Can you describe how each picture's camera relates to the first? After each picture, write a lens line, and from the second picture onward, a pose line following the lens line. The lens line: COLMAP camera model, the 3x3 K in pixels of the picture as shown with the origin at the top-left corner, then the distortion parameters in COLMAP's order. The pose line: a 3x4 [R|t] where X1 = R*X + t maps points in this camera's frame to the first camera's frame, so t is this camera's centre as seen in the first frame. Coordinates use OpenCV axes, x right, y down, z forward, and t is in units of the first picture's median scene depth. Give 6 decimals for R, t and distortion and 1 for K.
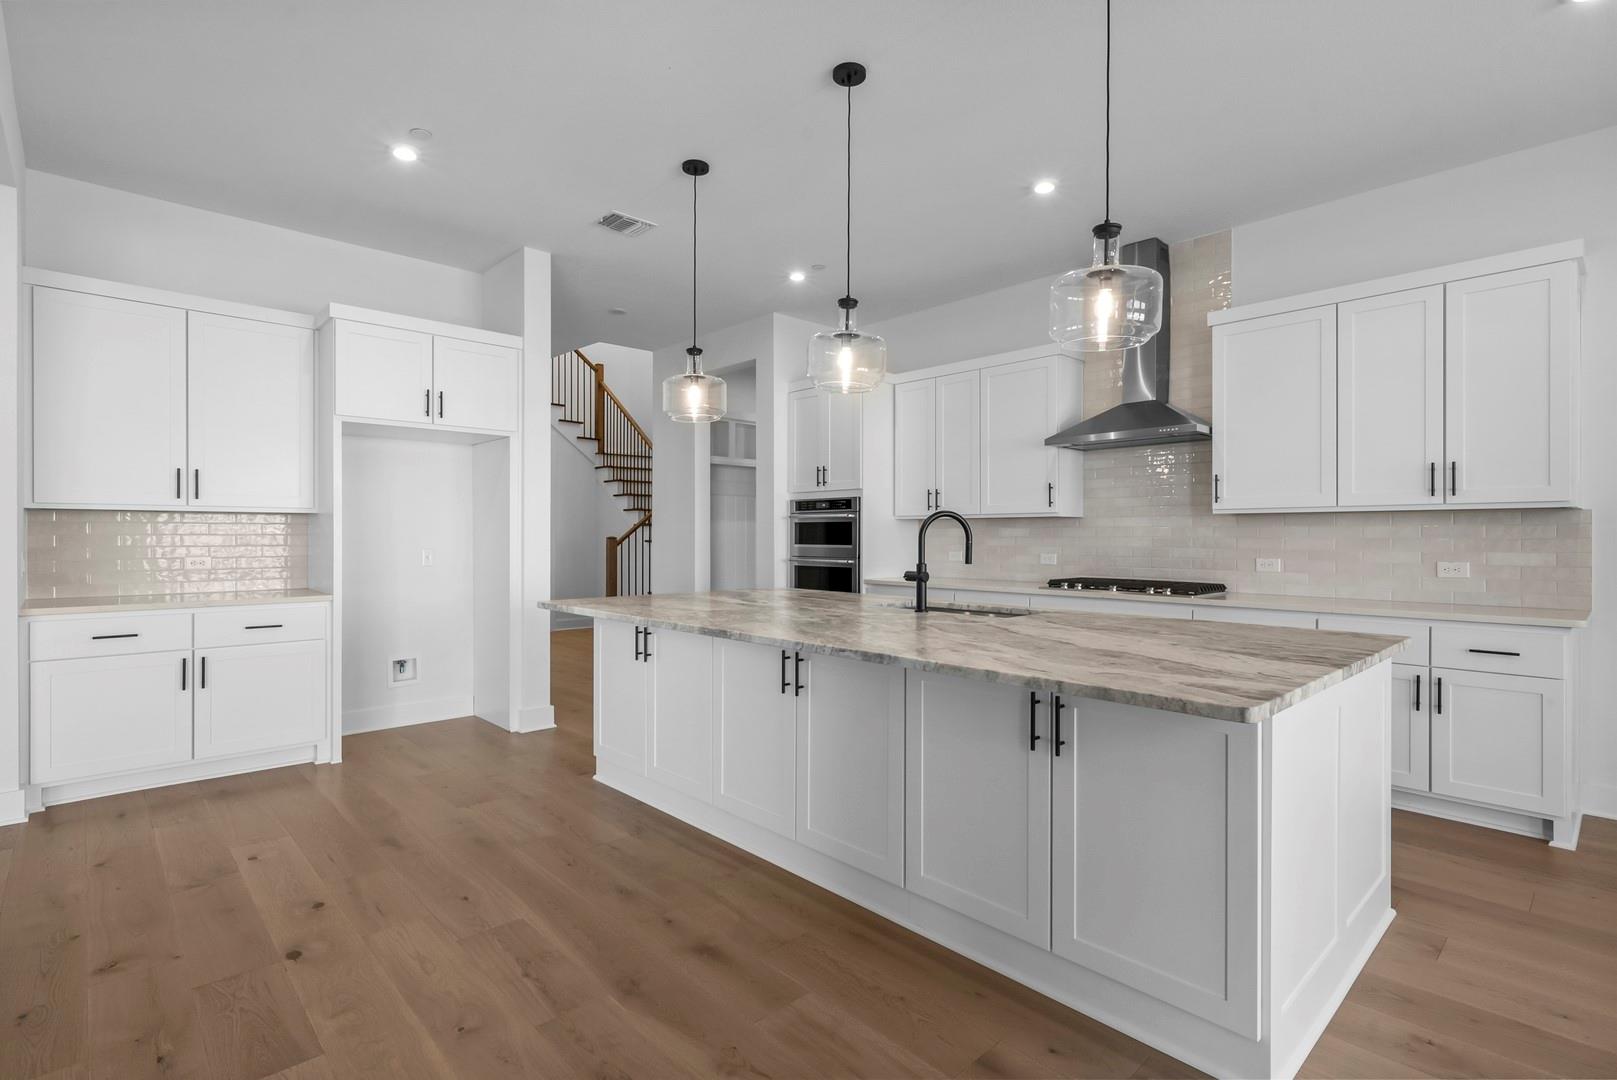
lens RADIAL K [[757.2, 0, 818.0], [0, 757.2, 537.8], [0, 0, 1]] dist [0.004139, -0.000117]
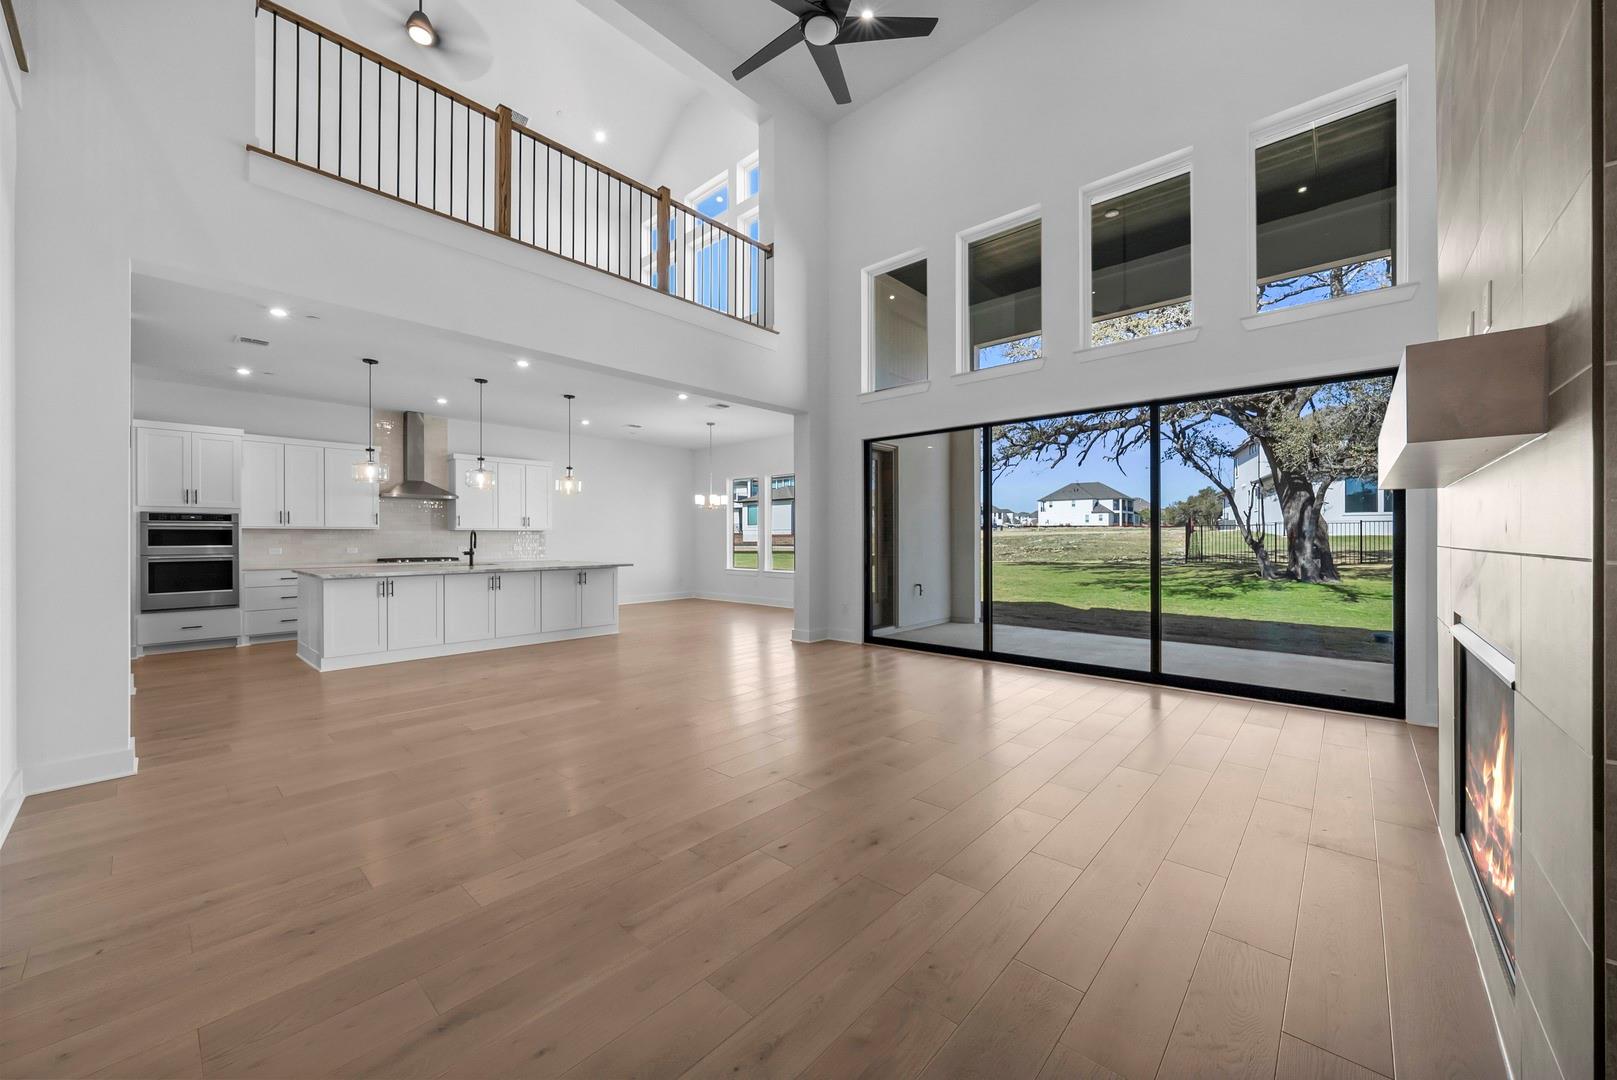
lens RADIAL K [[601.5, 0, 813.8], [0, 601.5, 535.9], [0, 0, 1]] dist [0.012659, -0.000098]
pose [[-0.073519, -0.000078, 0.997294, -1.250759], [0.005313, 0.999986, 0.000470, -0.003710], [-0.997280, 0.005333, -0.073517, -0.055007]]
